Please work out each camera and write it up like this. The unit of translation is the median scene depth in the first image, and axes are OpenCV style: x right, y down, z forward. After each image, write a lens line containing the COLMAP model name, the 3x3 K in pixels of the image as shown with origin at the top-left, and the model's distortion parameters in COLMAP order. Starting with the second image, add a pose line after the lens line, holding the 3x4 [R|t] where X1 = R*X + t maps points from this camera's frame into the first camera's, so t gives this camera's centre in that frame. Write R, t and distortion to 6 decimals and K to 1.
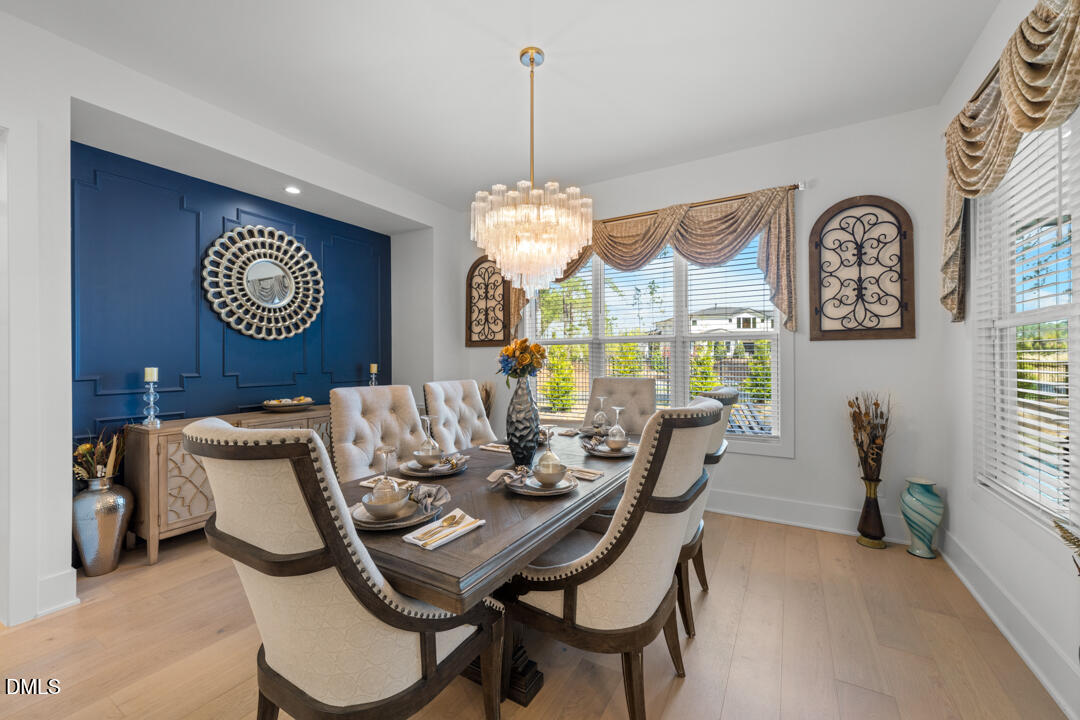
lens RADIAL K [[420.4, 0, 543.4], [0, 420.4, 359.9], [0, 0, 1]] dist [-0.002290, -0.000339]
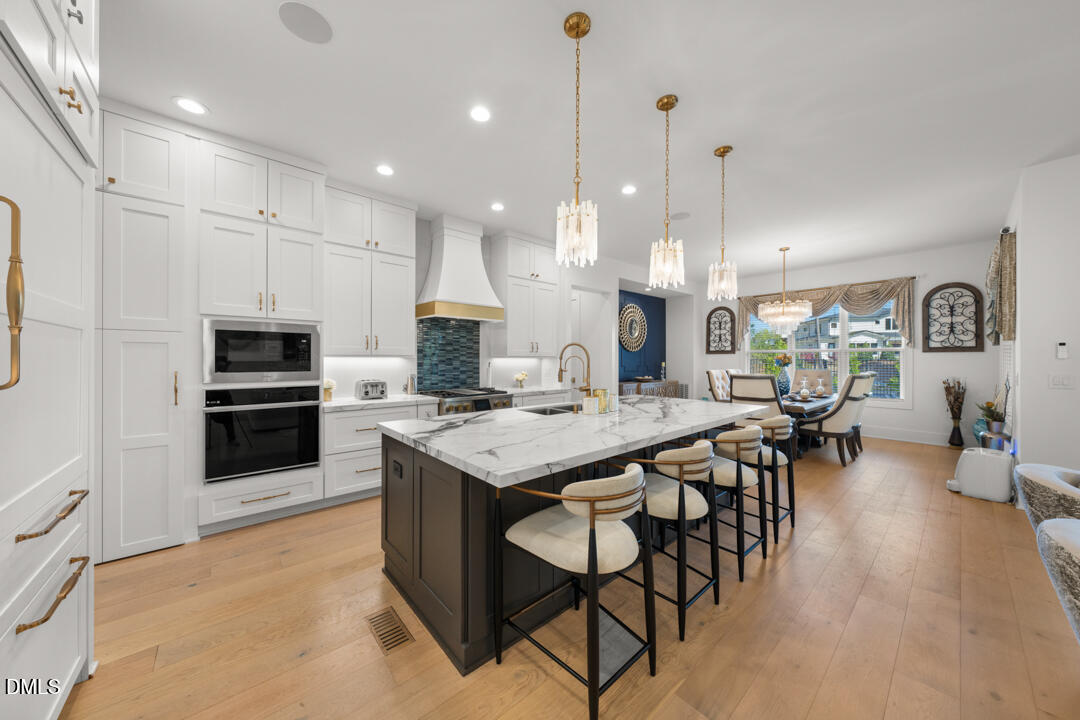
lens RADIAL K [[370.5, 0, 531.3], [0, 370.5, 360.7], [0, 0, 1]] dist [-0.006766, 0.000001]
pose [[0.944084, 0.006448, -0.329641, -0.585926], [-0.006349, 0.999979, 0.001375, 0.005055], [0.329643, 0.000795, 0.944105, -1.344893]]
